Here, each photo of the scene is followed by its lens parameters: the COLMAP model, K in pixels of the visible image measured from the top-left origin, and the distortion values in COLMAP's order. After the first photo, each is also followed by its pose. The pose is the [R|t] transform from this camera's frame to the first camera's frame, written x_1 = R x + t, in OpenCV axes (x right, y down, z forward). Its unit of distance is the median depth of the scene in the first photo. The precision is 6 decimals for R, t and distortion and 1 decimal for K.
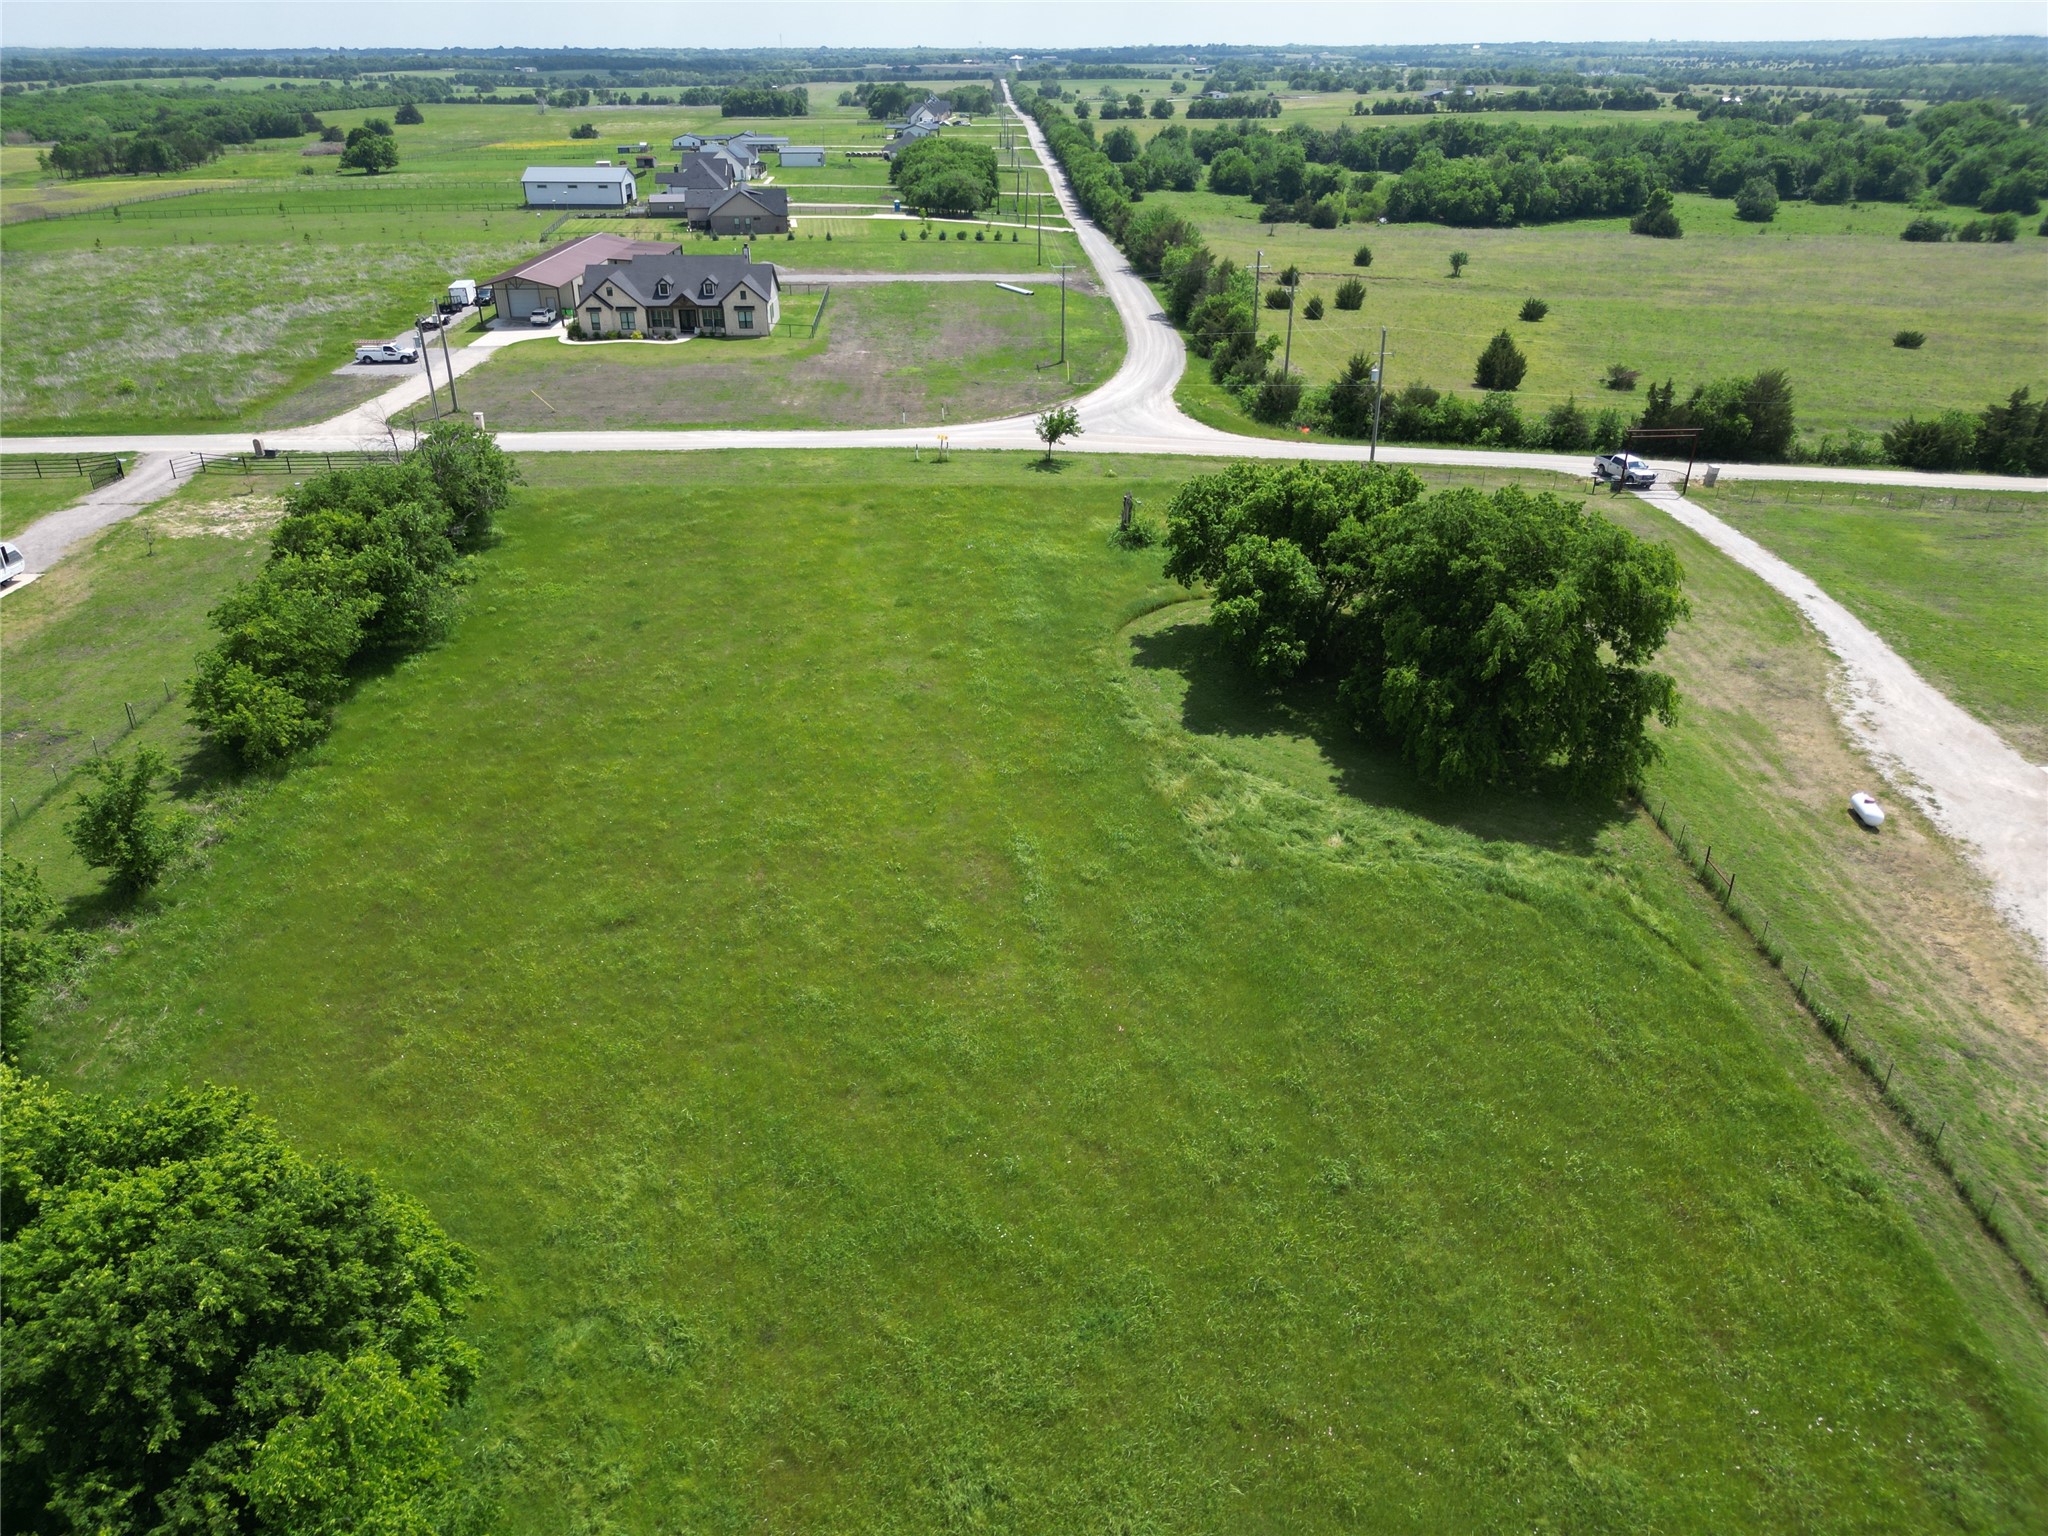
lens RADIAL K [[1438.2, 0, 1035.0], [0, 1438.2, 776.3], [0, 0, 1]] dist [0.062329, -0.059970]
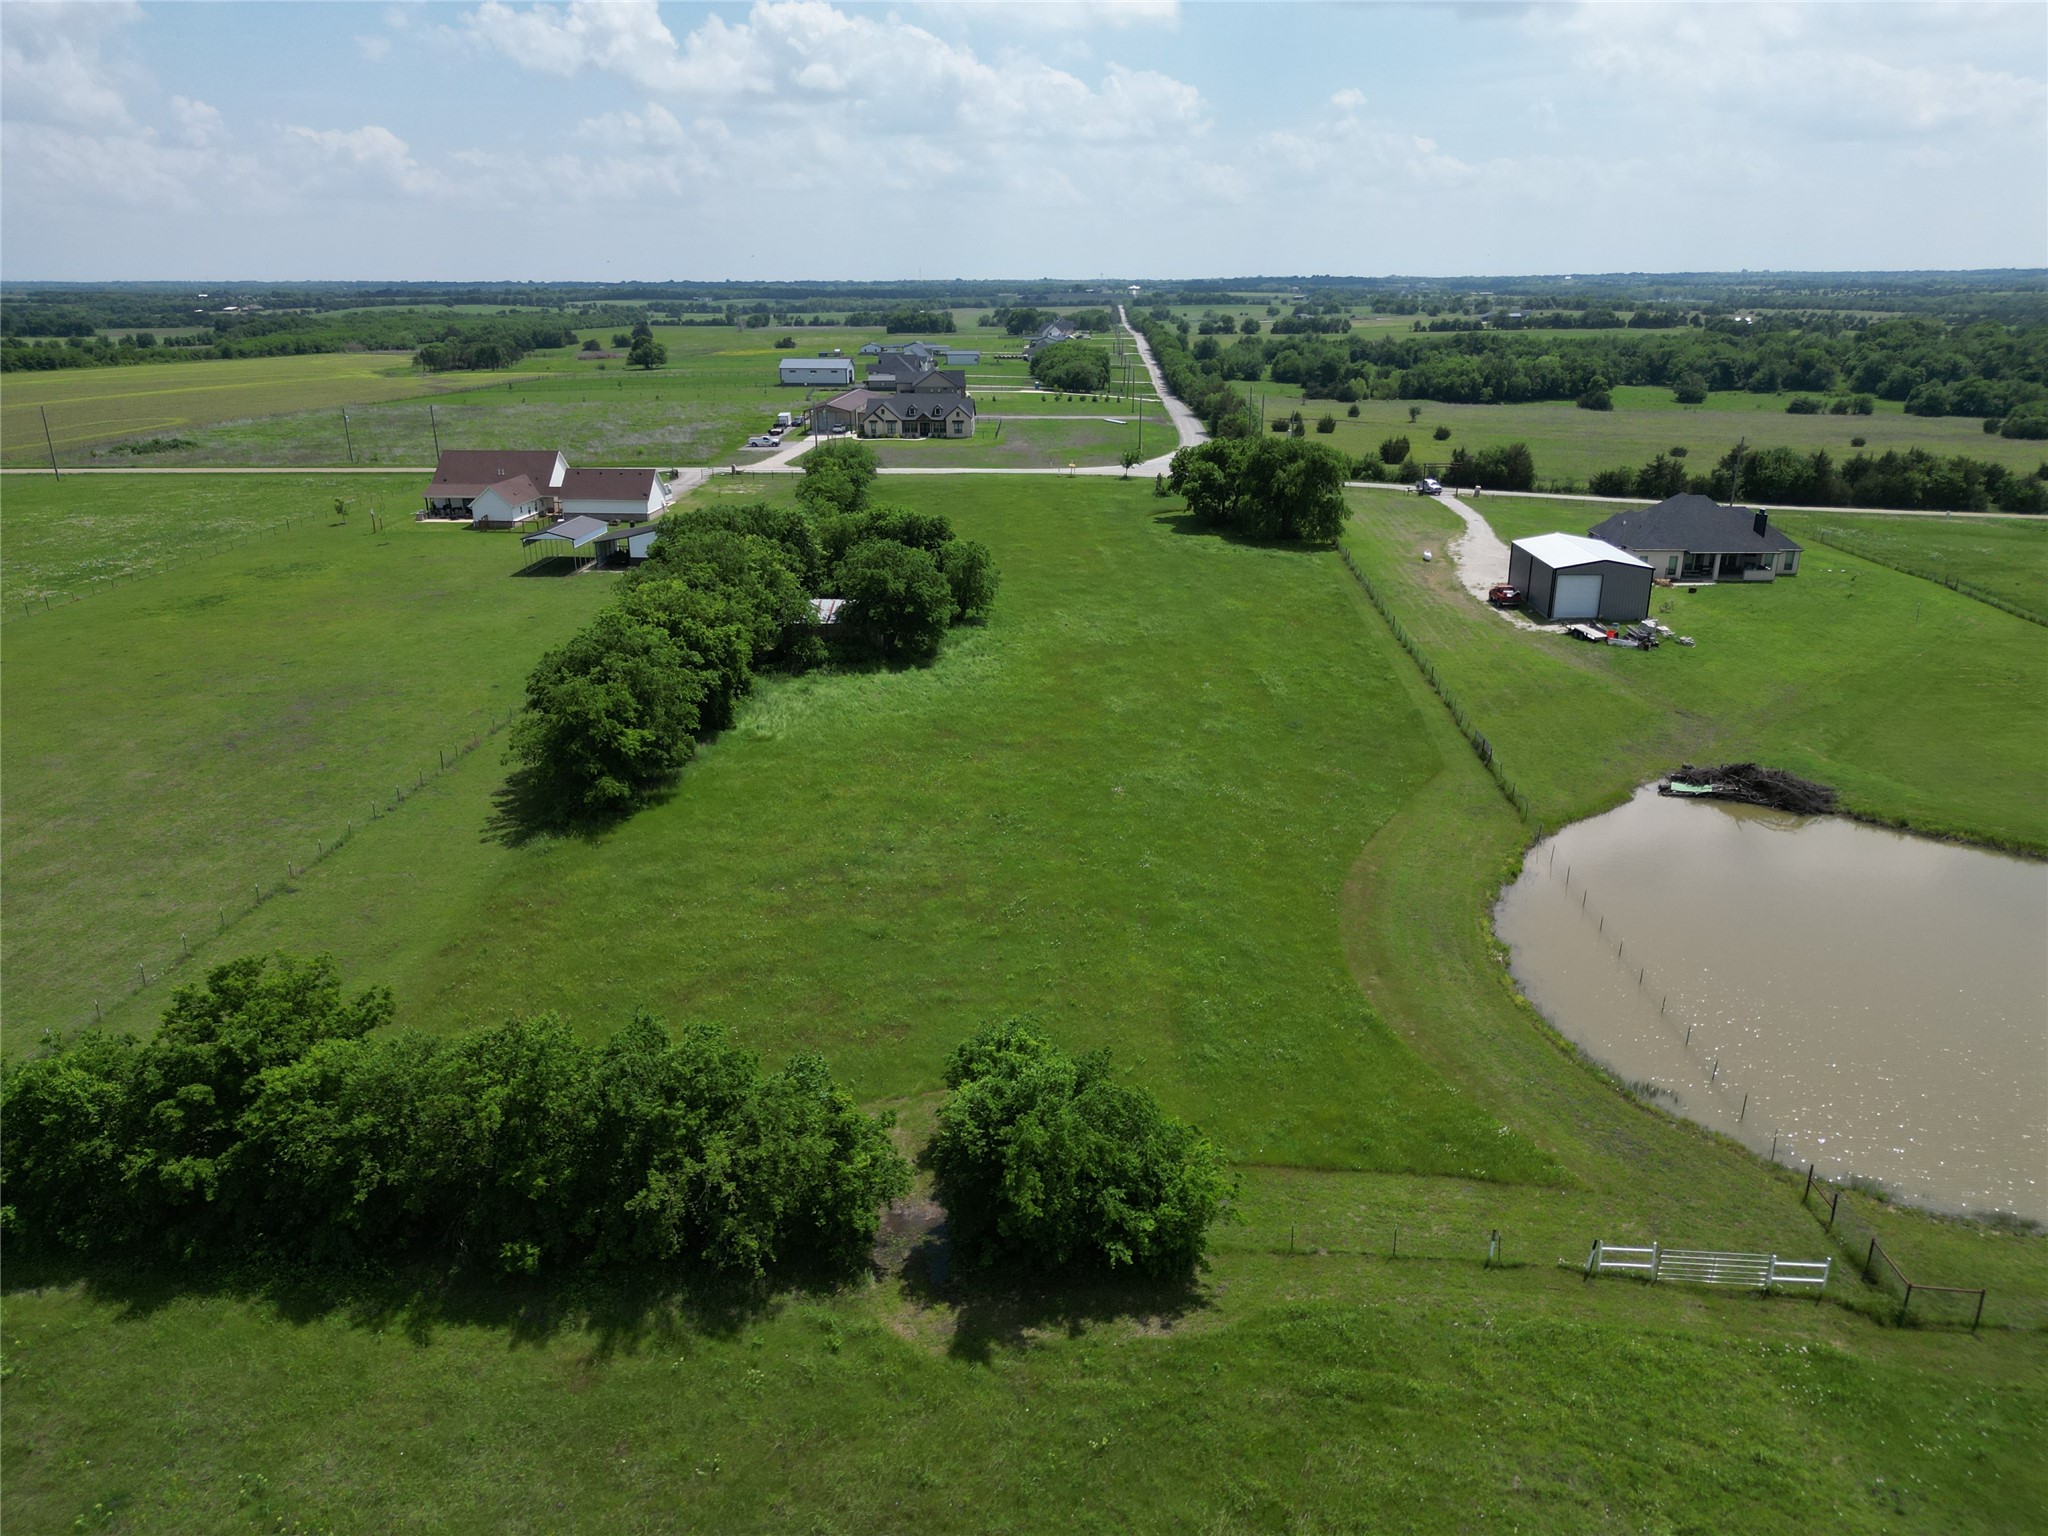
lens RADIAL K [[1458.3, 0, 1024.0], [0, 1458.3, 768.0], [0, 0, 1]] dist [0.048906, -0.043237]
pose [[0.996484, 0.024975, -0.079979, 0.027028], [-0.036060, 0.989451, -0.140311, 0.310590], [0.075631, 0.142701, 0.986872, -0.622966]]
